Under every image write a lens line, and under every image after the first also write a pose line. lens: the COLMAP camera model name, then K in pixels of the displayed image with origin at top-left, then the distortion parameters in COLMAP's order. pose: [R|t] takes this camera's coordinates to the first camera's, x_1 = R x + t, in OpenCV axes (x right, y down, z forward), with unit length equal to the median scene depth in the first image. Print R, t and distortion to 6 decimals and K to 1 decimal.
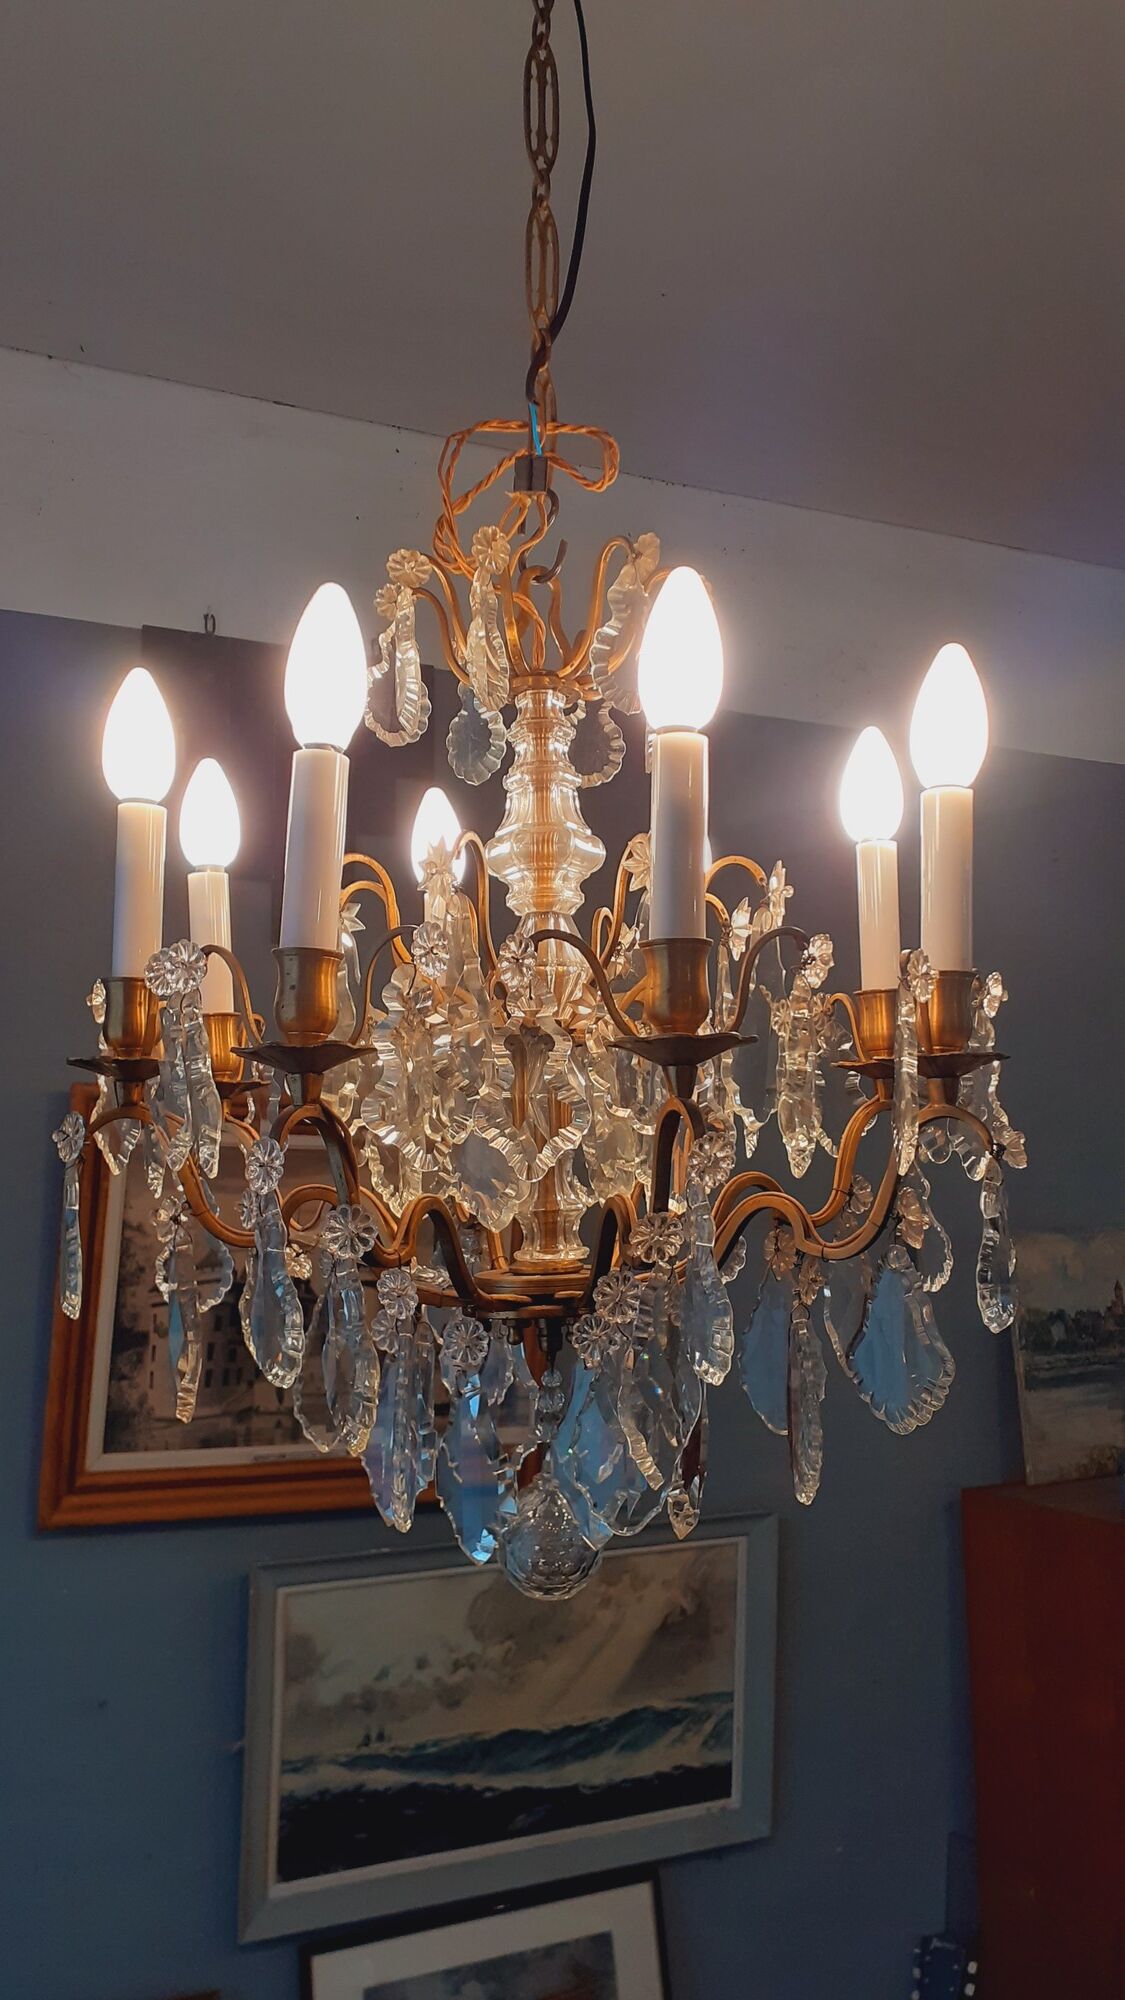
lens RADIAL K [[1509.8, 0, 596.7], [0, 1509.8, 1005.0], [0, 0, 1]] dist [0.016530, -0.032146]
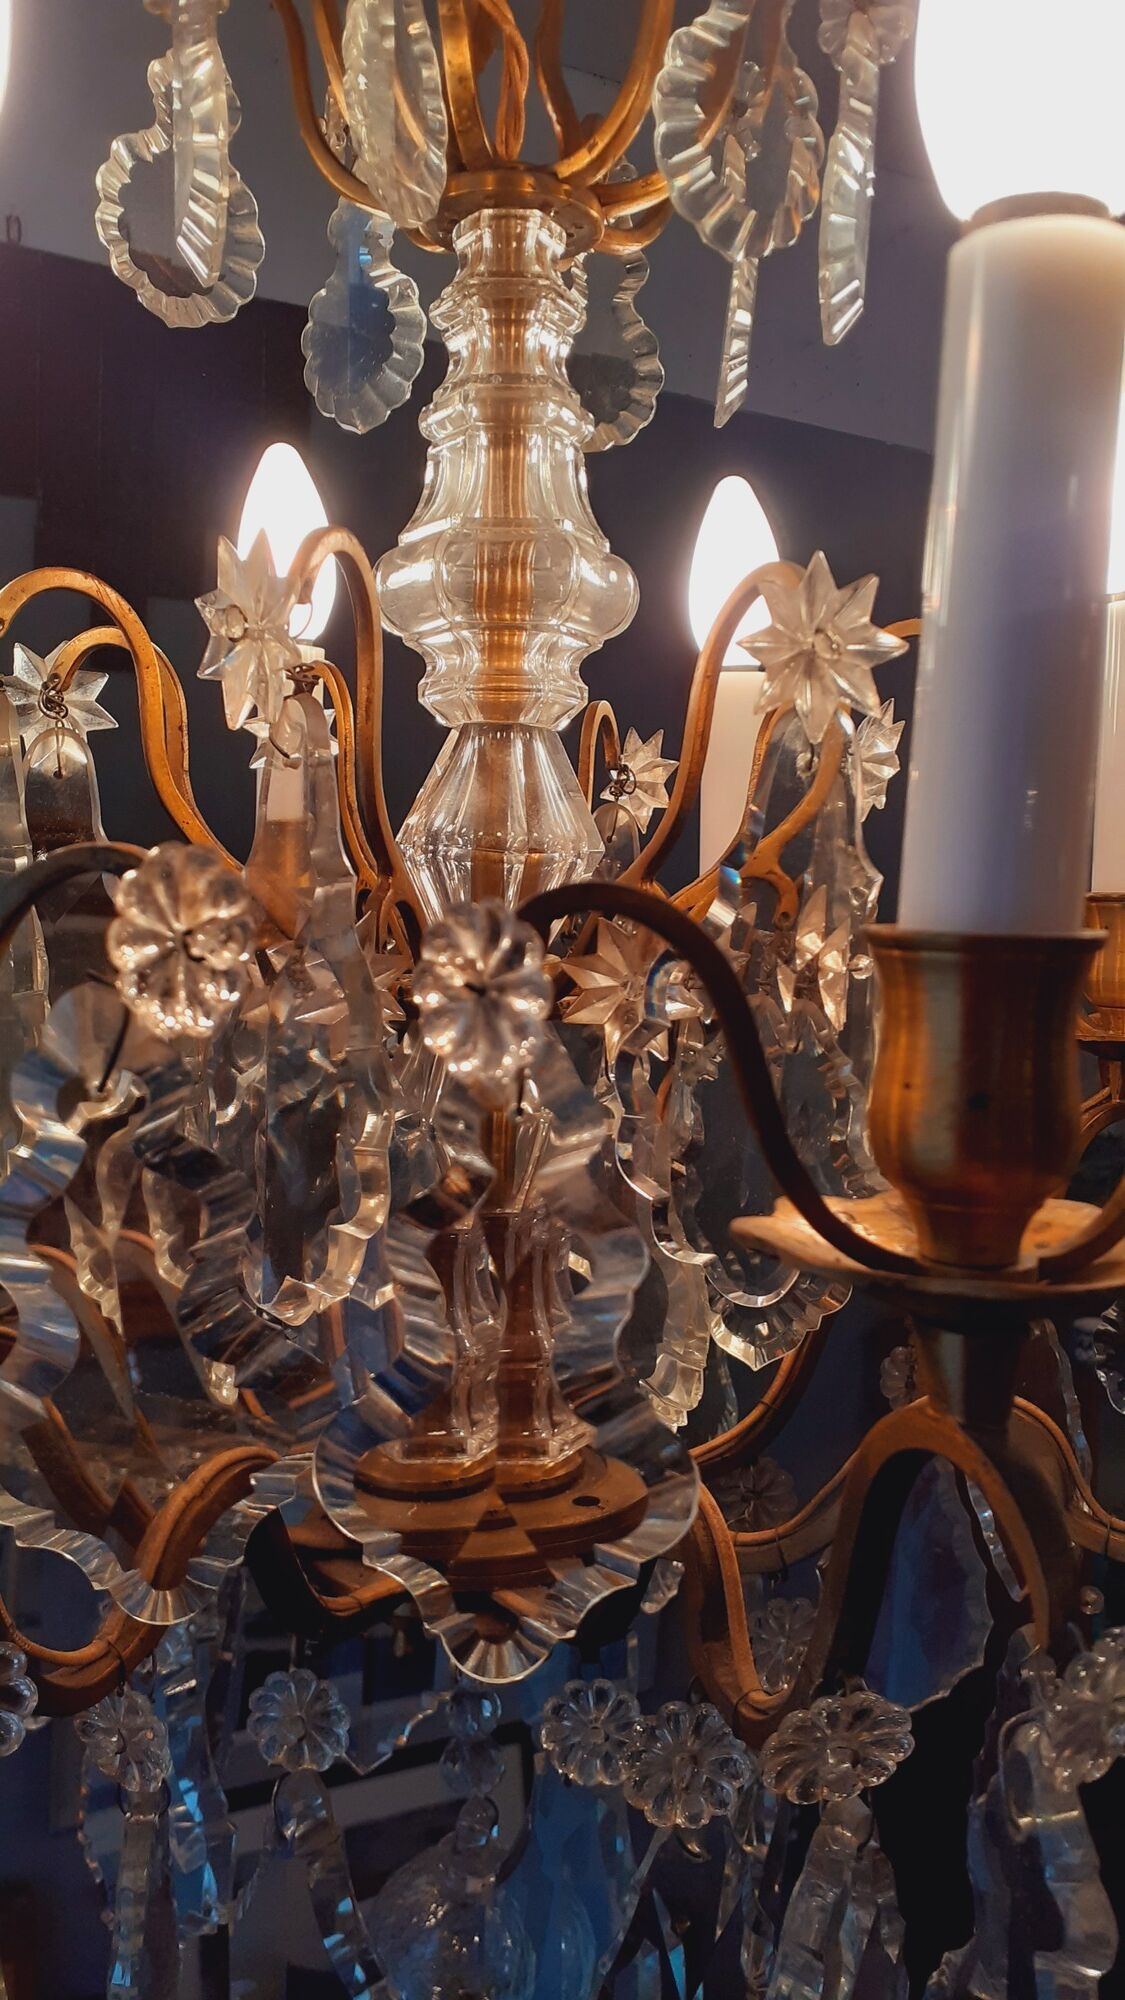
lens RADIAL K [[1509.8, 0, 558.1], [0, 1509.8, 999.9], [0, 0, 1]] dist [0.016530, -0.032146]
pose [[0.997178, 0.044255, 0.060637, -0.040937], [-0.054158, 0.983454, 0.172872, -0.058217], [-0.051983, -0.175668, 0.983076, 0.527915]]
